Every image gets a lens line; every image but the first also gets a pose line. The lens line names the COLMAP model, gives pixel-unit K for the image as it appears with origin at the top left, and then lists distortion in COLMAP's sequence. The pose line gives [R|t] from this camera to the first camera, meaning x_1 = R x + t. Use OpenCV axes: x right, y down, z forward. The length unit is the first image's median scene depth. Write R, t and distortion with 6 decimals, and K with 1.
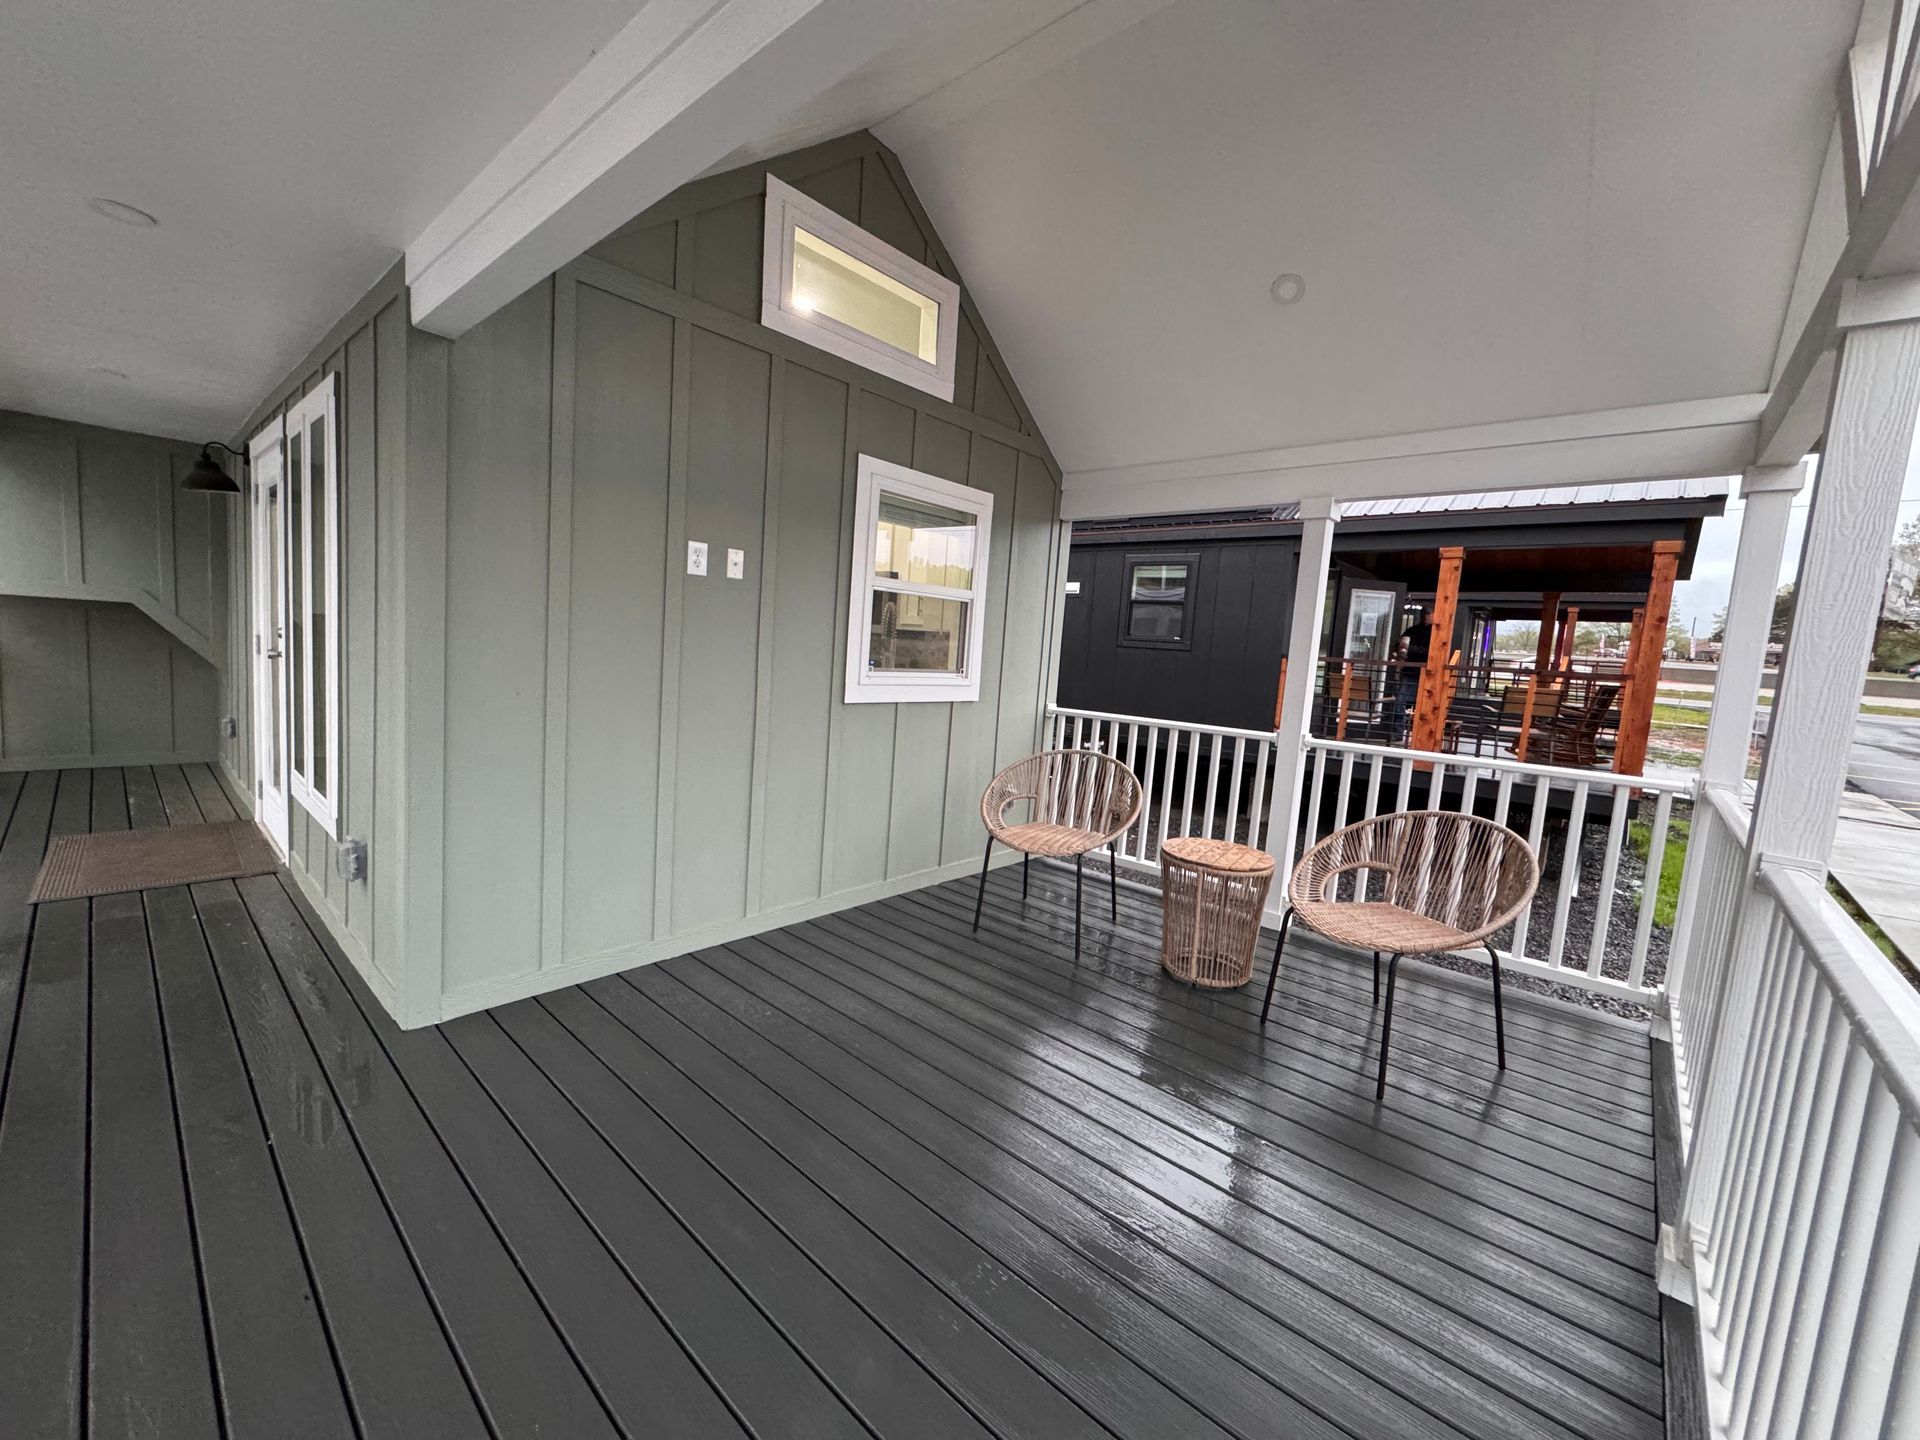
lens RADIAL K [[764.8, 0, 959.6], [0, 764.8, 718.7], [0, 0, 1]] dist [-0.001477, 0.000030]
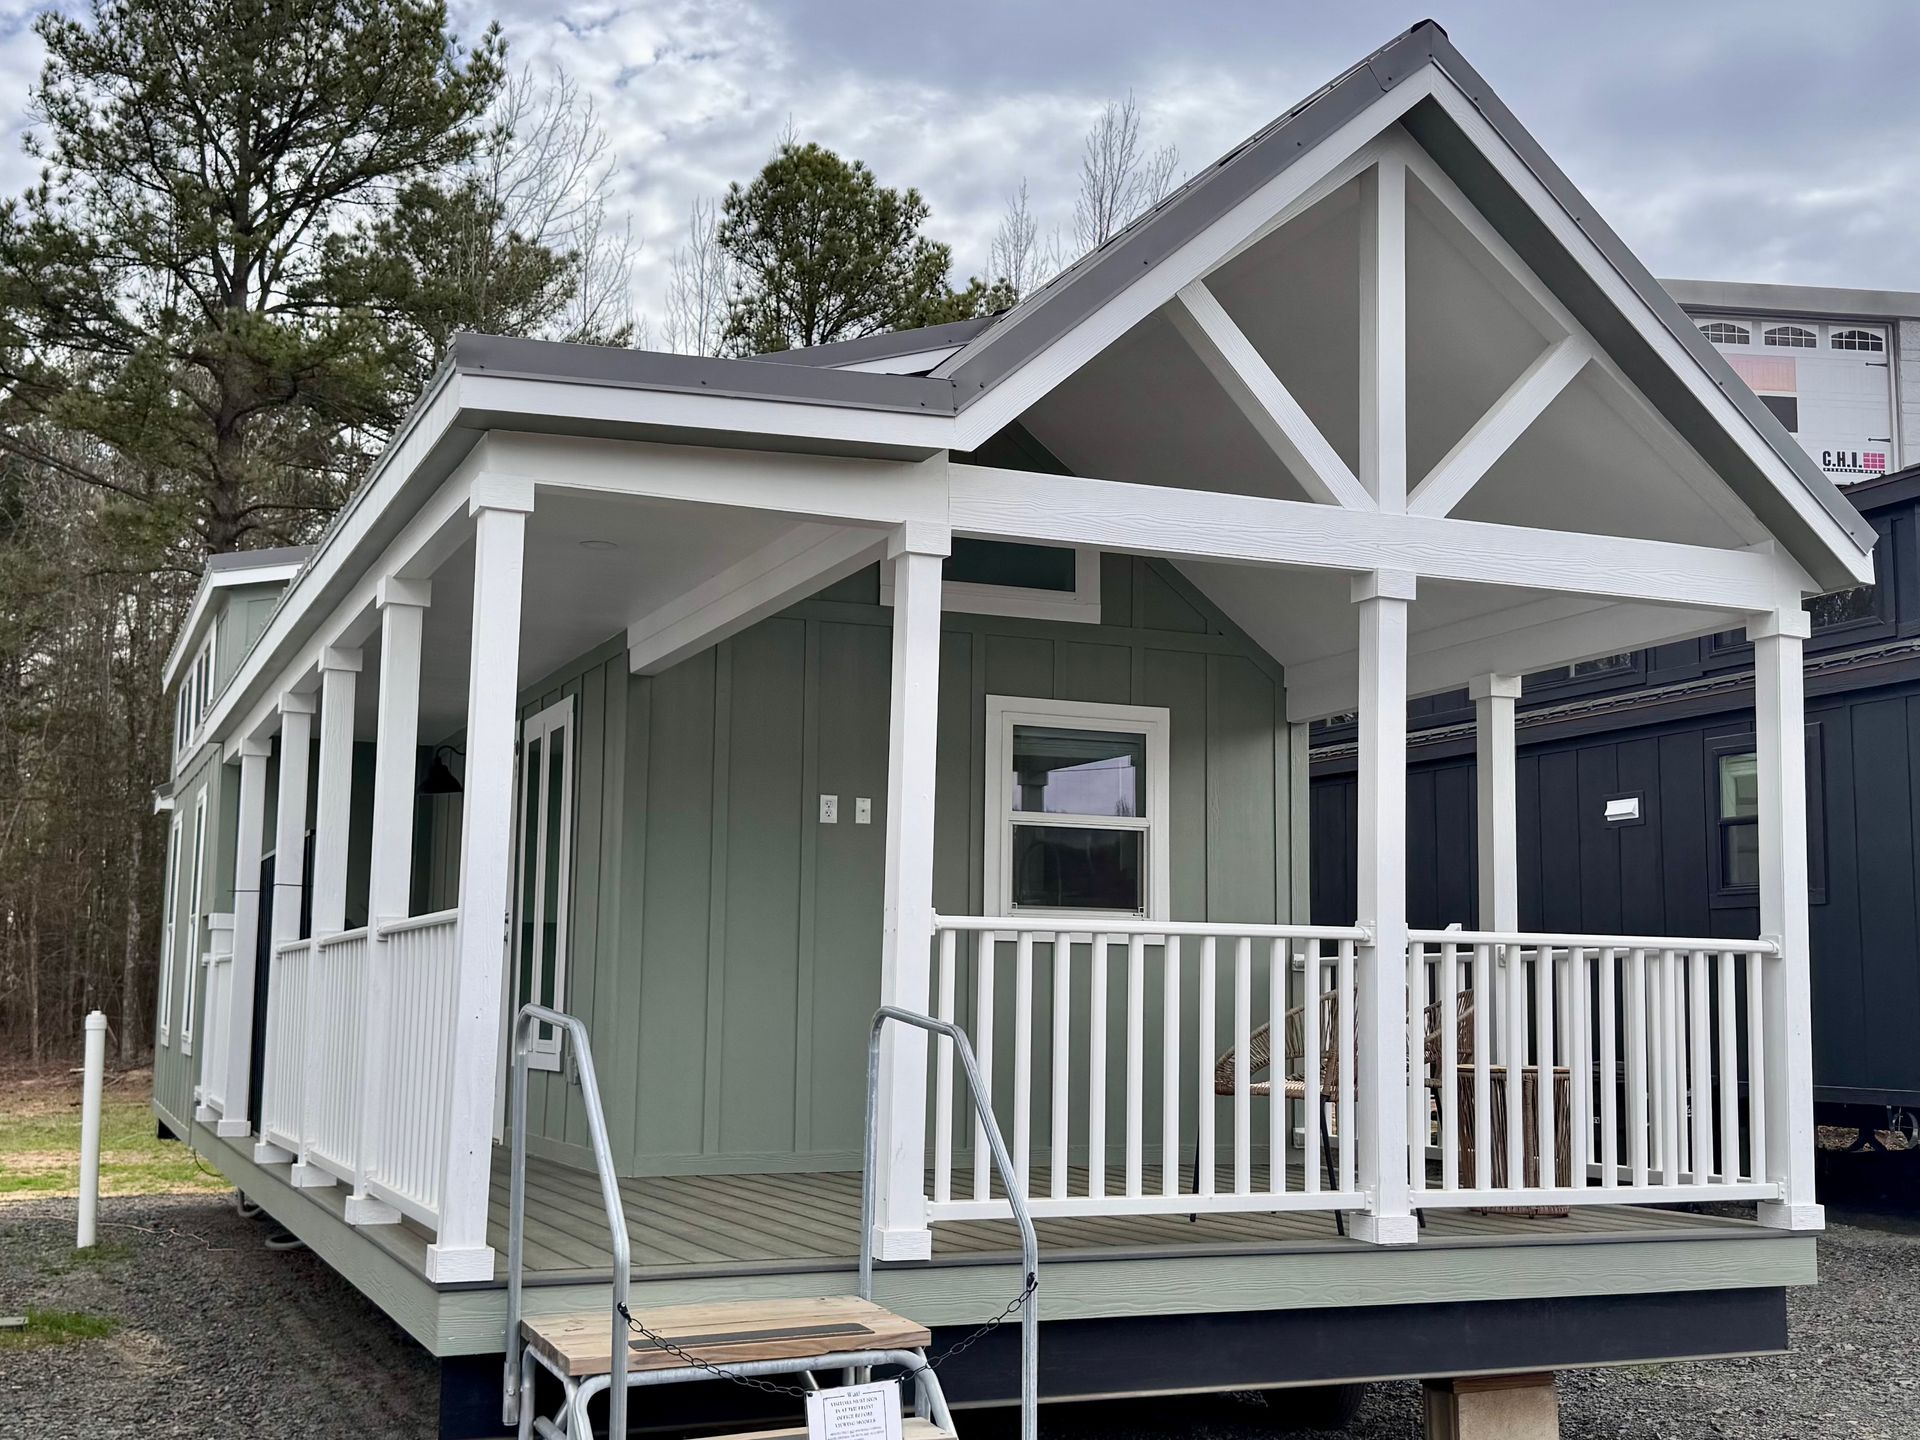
lens RADIAL K [[2223.8, 0, 960.0], [0, 2223.8, 722.5], [0, 0, 1]] dist [0.000272, 0.001488]
pose [[0.903163, -0.114511, -0.413743, 1.220496], [0.009290, 0.968756, -0.247841, 0.489014], [0.429197, 0.219997, 0.876009, -1.851462]]
